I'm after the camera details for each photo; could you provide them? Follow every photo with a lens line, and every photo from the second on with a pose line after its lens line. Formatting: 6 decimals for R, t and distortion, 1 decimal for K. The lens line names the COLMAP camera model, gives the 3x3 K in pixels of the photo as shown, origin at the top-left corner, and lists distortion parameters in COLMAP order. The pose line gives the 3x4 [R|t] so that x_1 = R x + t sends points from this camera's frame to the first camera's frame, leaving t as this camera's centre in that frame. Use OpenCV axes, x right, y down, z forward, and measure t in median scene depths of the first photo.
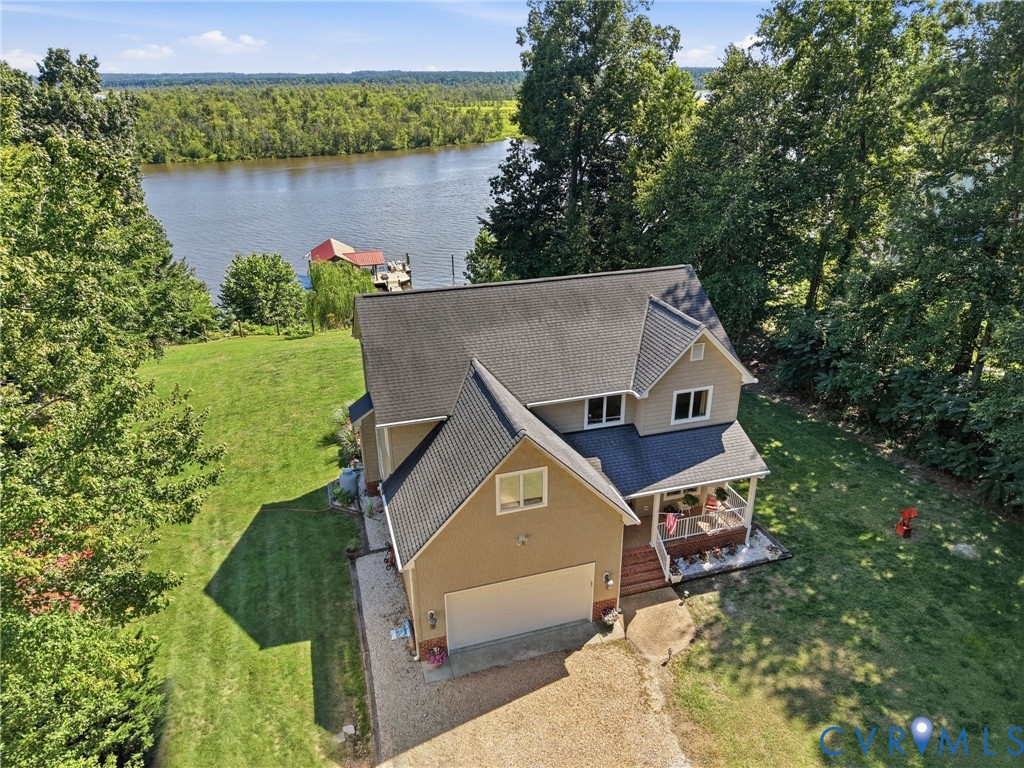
lens RADIAL K [[685.4, 0, 511.5], [0, 685.4, 386.3], [0, 0, 1]] dist [0.016453, -0.018253]
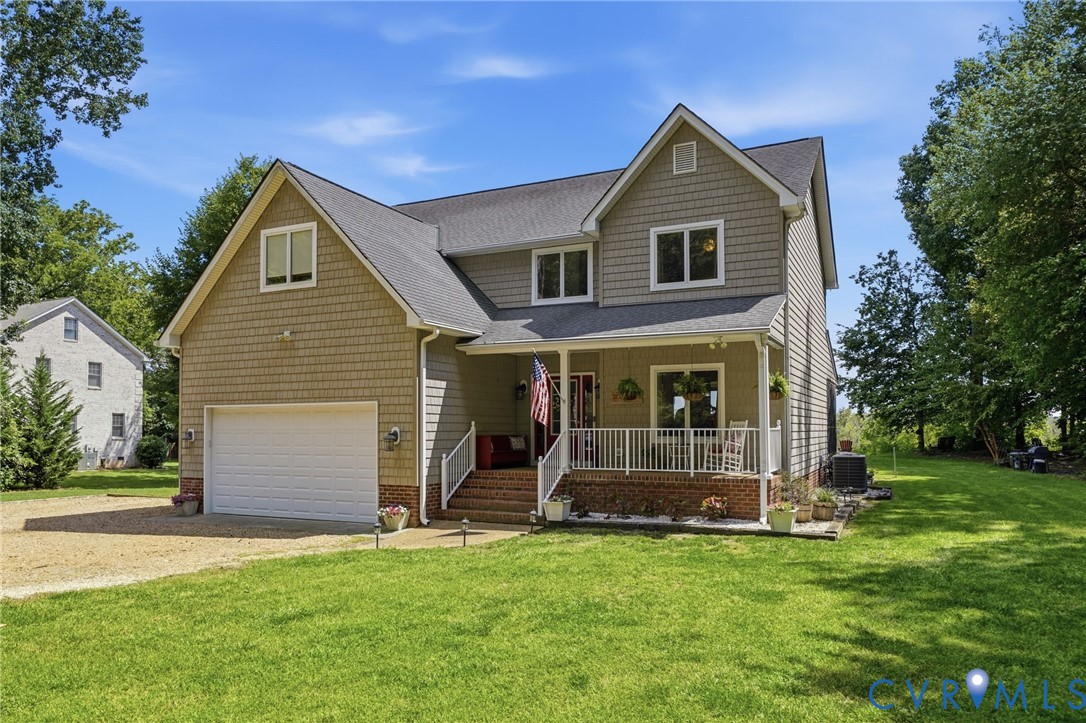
lens RADIAL K [[749.4, 0, 535.6], [0, 749.4, 405.7], [0, 0, 1]] dist [-0.017614, 0.006590]
pose [[0.737729, -0.009387, -0.675032, 0.602819], [-0.278755, 0.906448, -0.317251, 0.383285], [0.614859, 0.422214, 0.666096, 0.563576]]
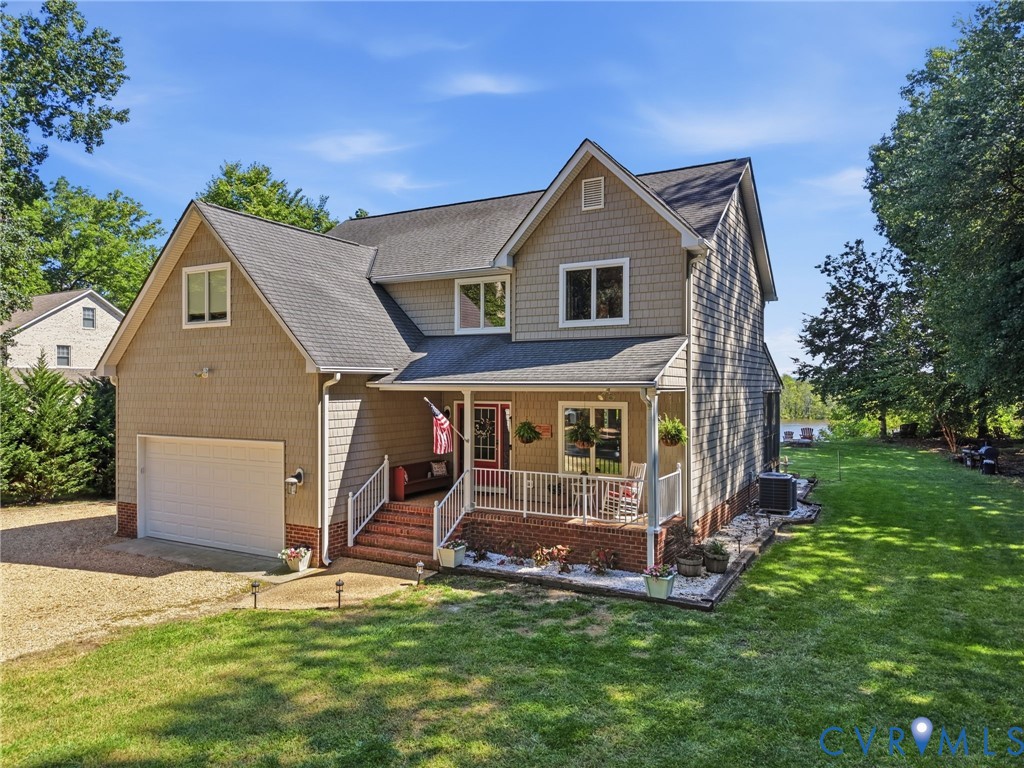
lens RADIAL K [[685.4, 0, 509.2], [0, 685.4, 386.6], [0, 0, 1]] dist [0.016453, -0.018253]
pose [[0.700424, 0.012685, -0.713614, 0.637228], [-0.294746, 0.915743, -0.273020, 0.283142], [0.650023, 0.401565, 0.645148, 0.620966]]
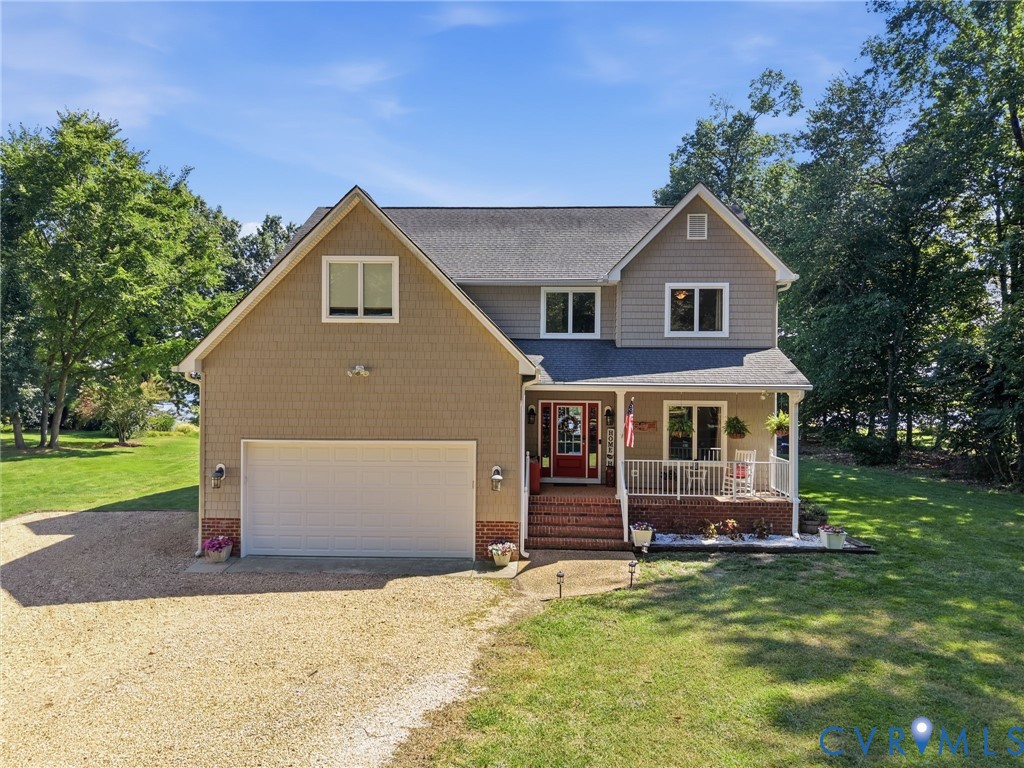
lens RADIAL K [[685.4, 0, 508.5], [0, 685.4, 387.9], [0, 0, 1]] dist [0.016453, -0.018253]
pose [[0.943819, 0.020194, -0.329844, 0.318412], [-0.150387, 0.915033, -0.374298, 0.393236], [0.294260, 0.402874, 0.866663, 0.381428]]
